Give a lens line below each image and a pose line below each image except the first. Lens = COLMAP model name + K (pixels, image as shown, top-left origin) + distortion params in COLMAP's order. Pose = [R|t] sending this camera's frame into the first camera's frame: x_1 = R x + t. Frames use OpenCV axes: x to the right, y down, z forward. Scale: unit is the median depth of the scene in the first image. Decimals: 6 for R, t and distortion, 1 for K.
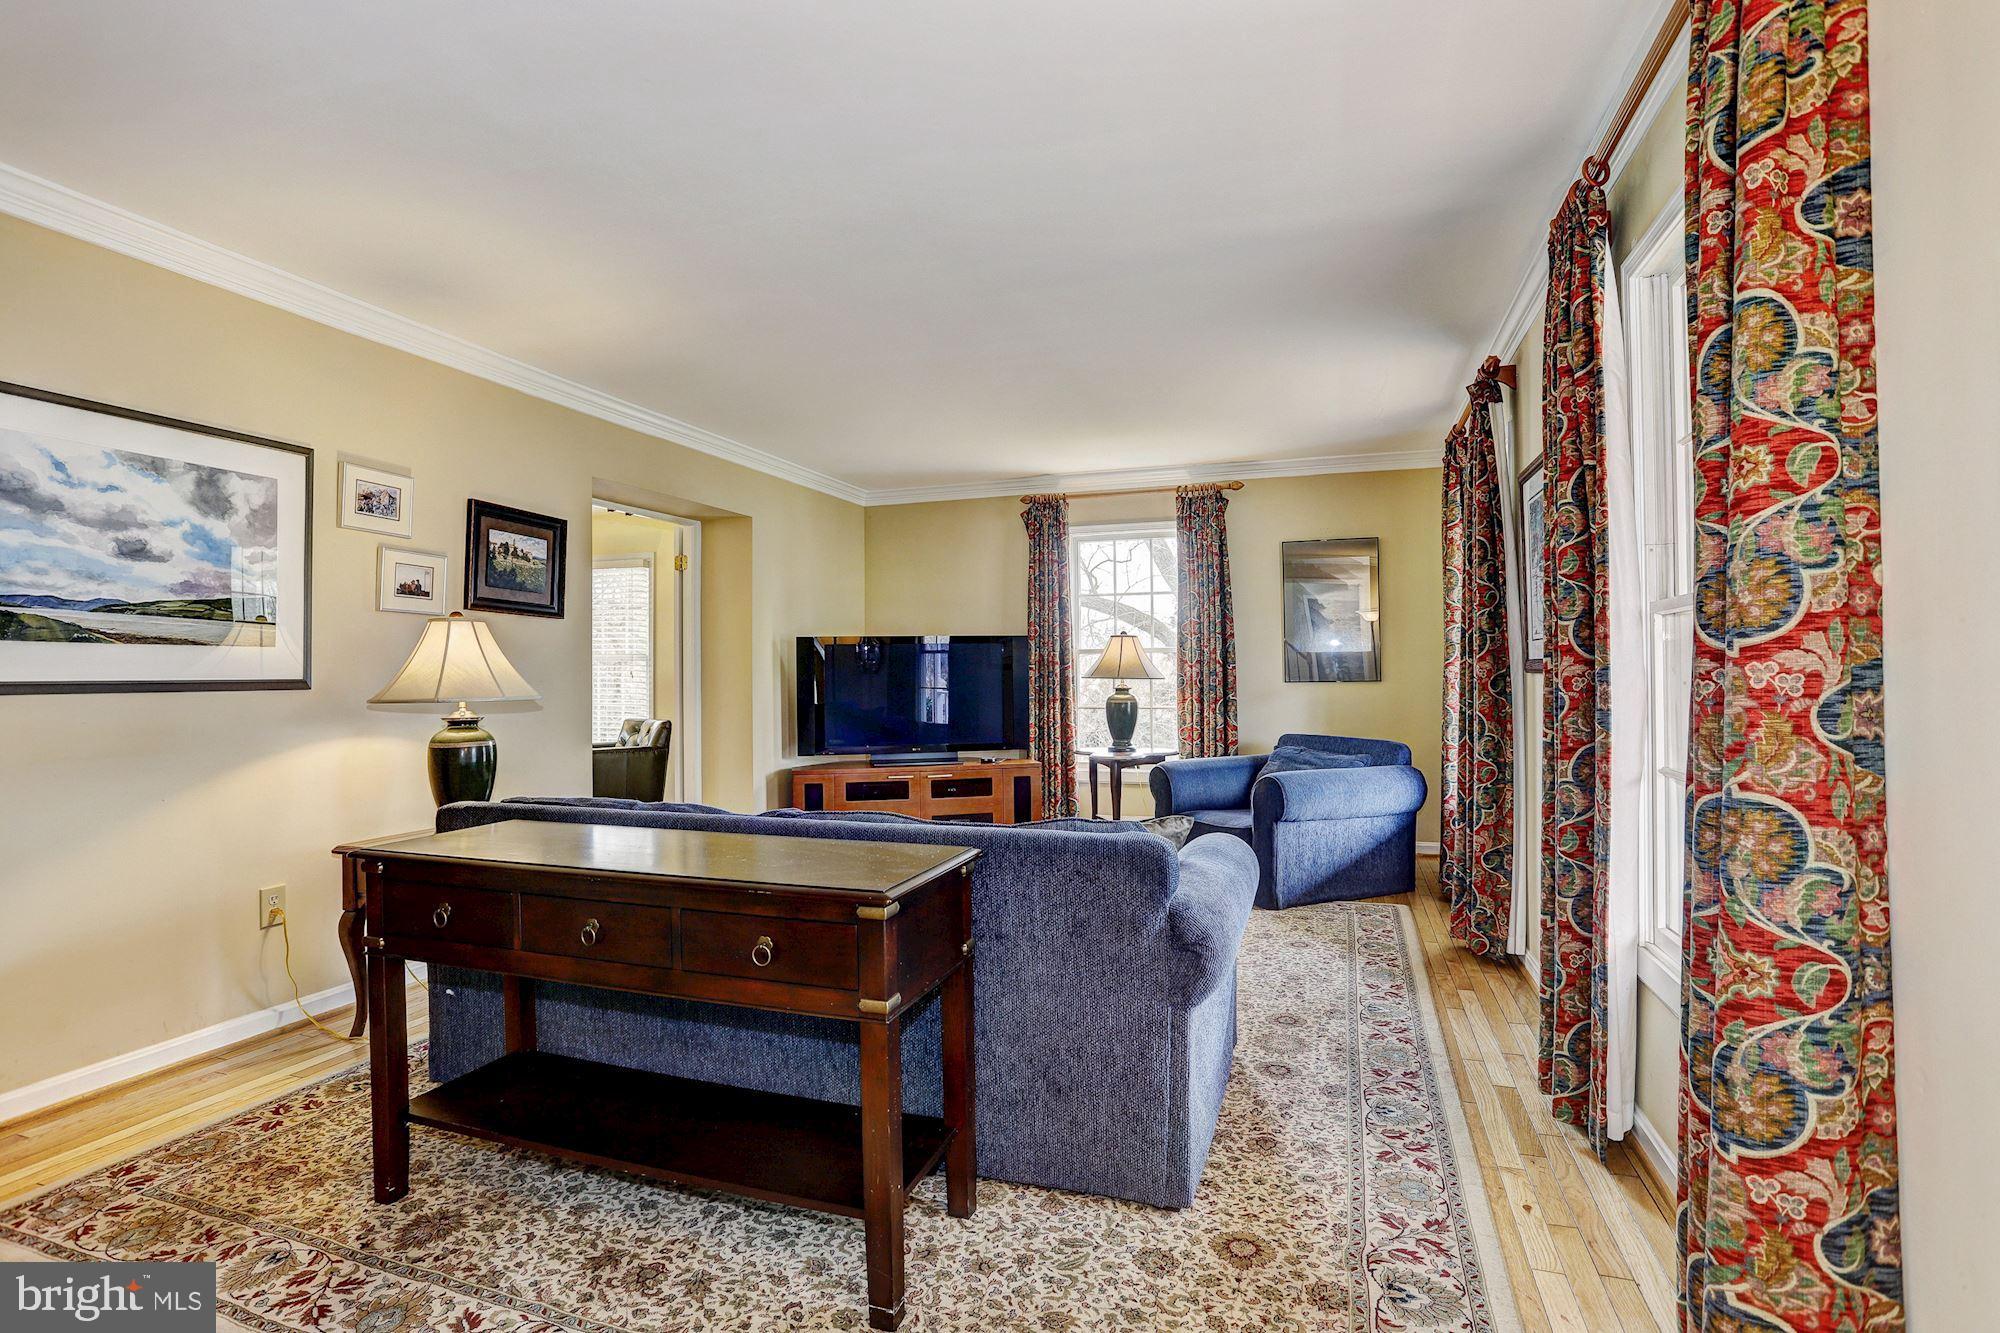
lens RADIAL K [[972.1, 0, 990.2], [0, 972.1, 667.5], [0, 0, 1]] dist [-0.055106, 0.025837]
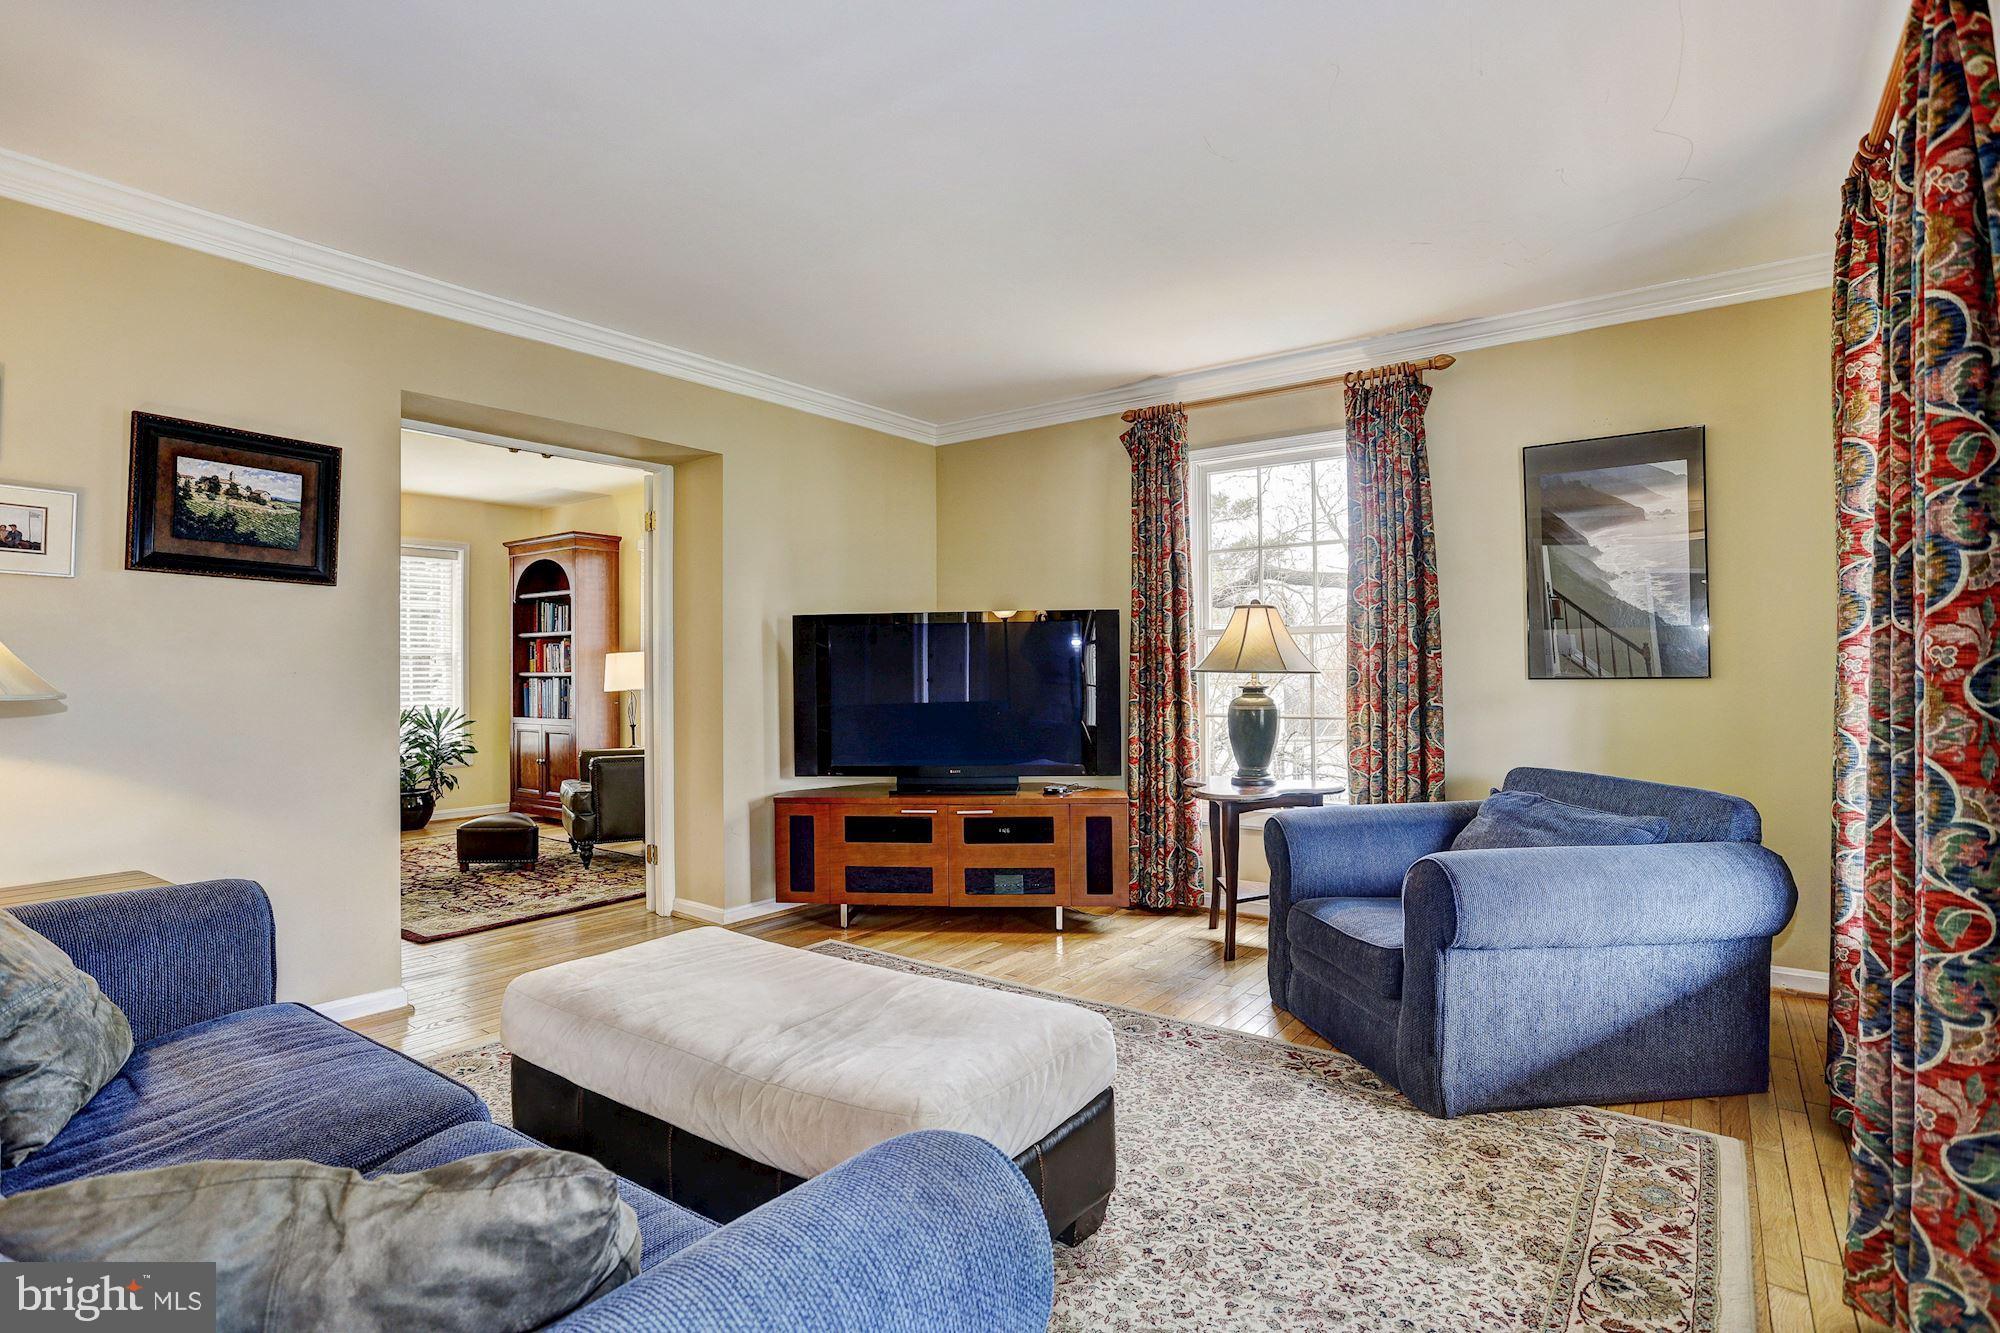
lens RADIAL K [[975.6, 0, 993.0], [0, 975.6, 667.9], [0, 0, 1]] dist [-0.047056, 0.018594]
pose [[0.955414, 0.000341, -0.295271, 0.166299], [0.000996, 0.999990, 0.004376, 0.005314], [0.295269, -0.004475, 0.955404, 0.334071]]
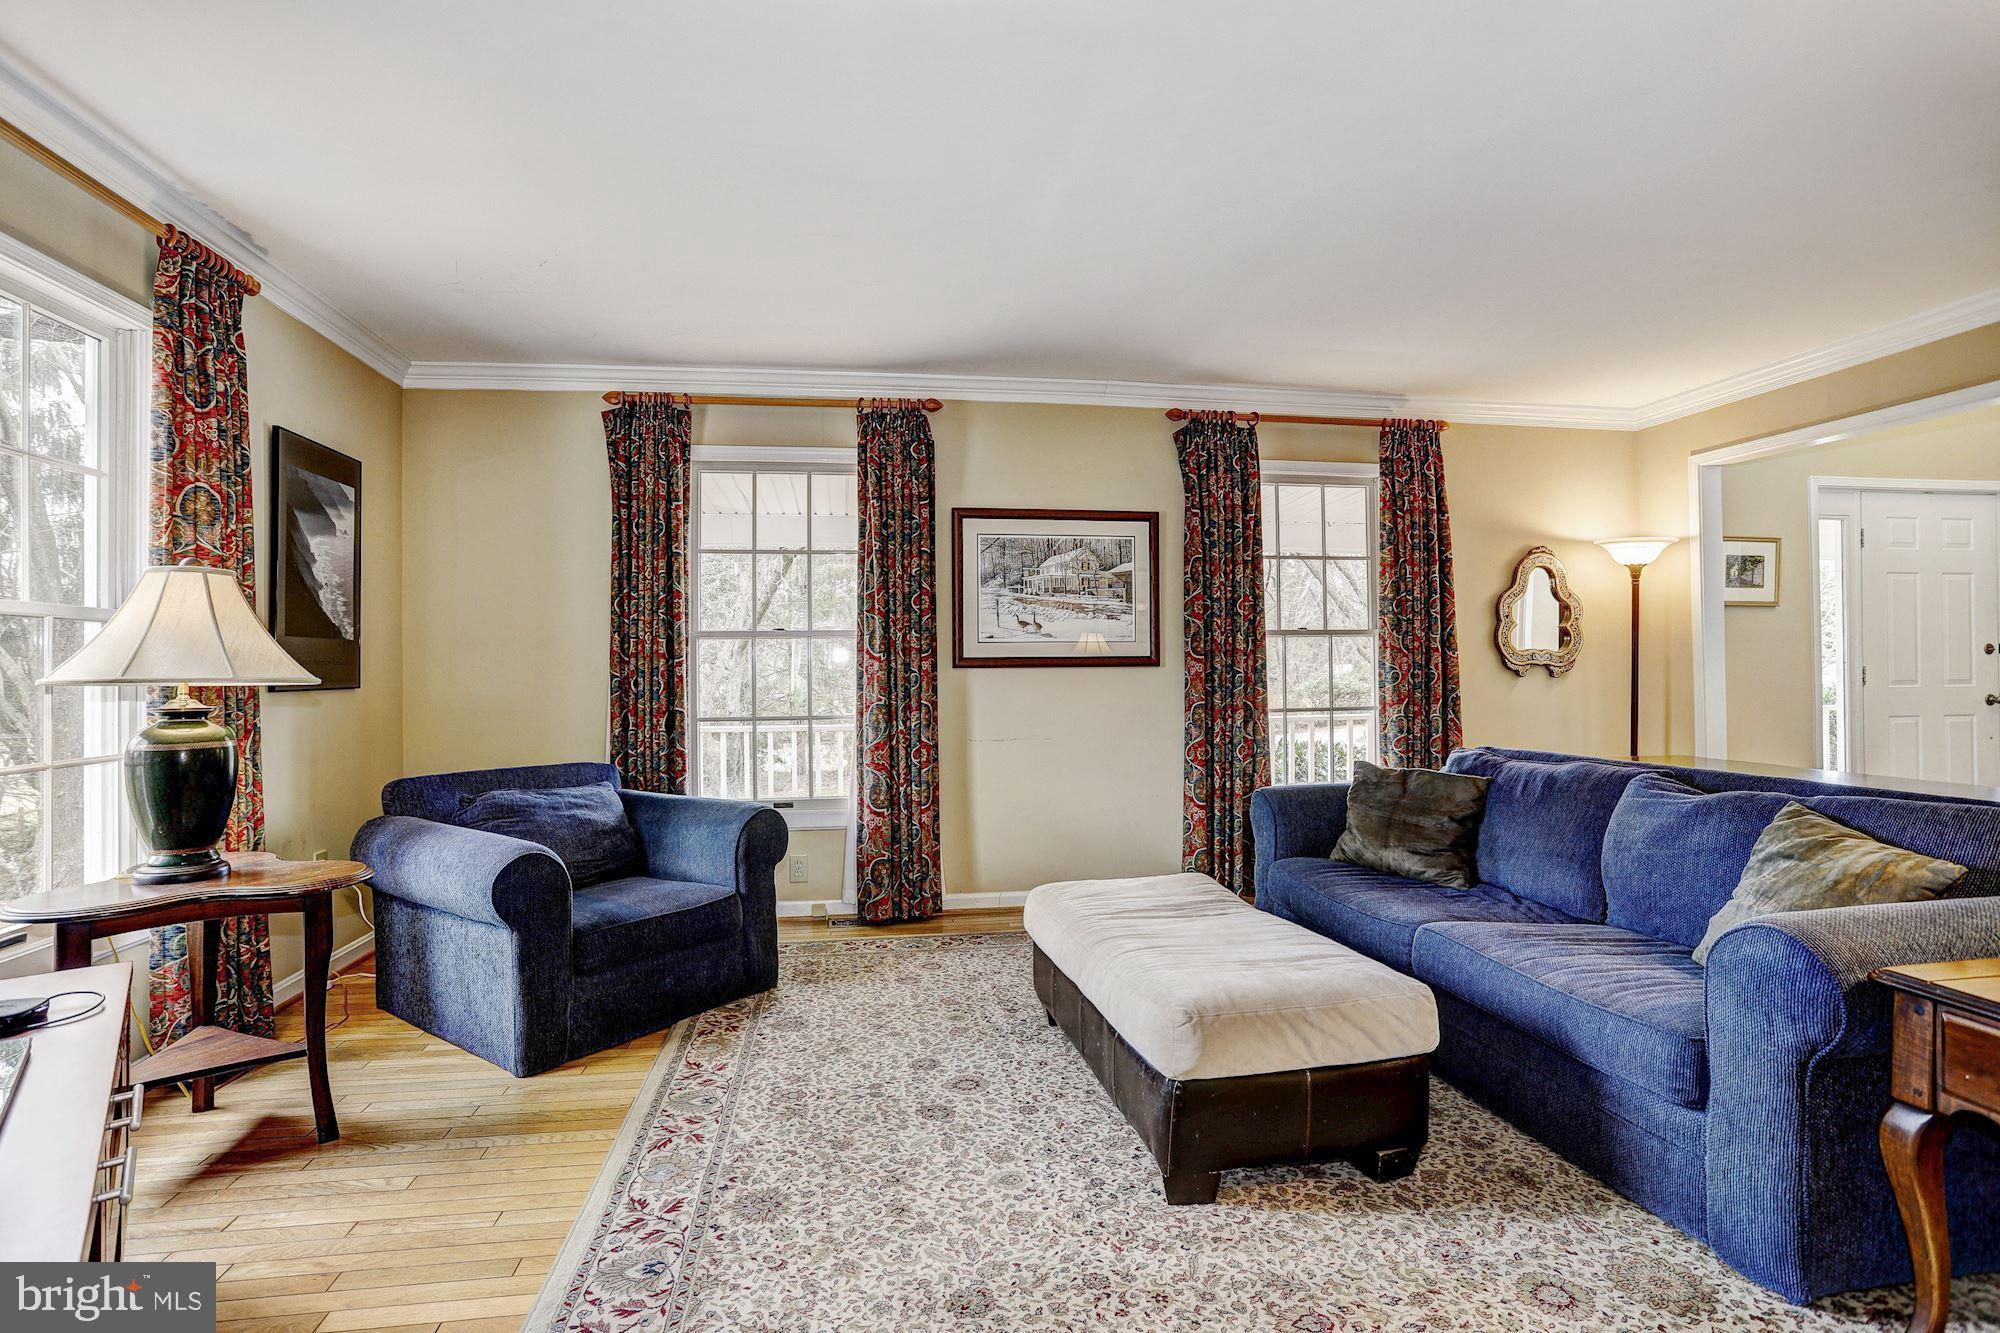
lens RADIAL K [[972.1, 0, 995.2], [0, 972.1, 665.5], [0, 0, 1]] dist [-0.055106, 0.025837]
pose [[-0.473180, 0.016367, 0.880814, -0.350621], [0.007466, 0.999866, -0.014569, 0.012102], [-0.880934, -0.000318, -0.473239, 0.929078]]
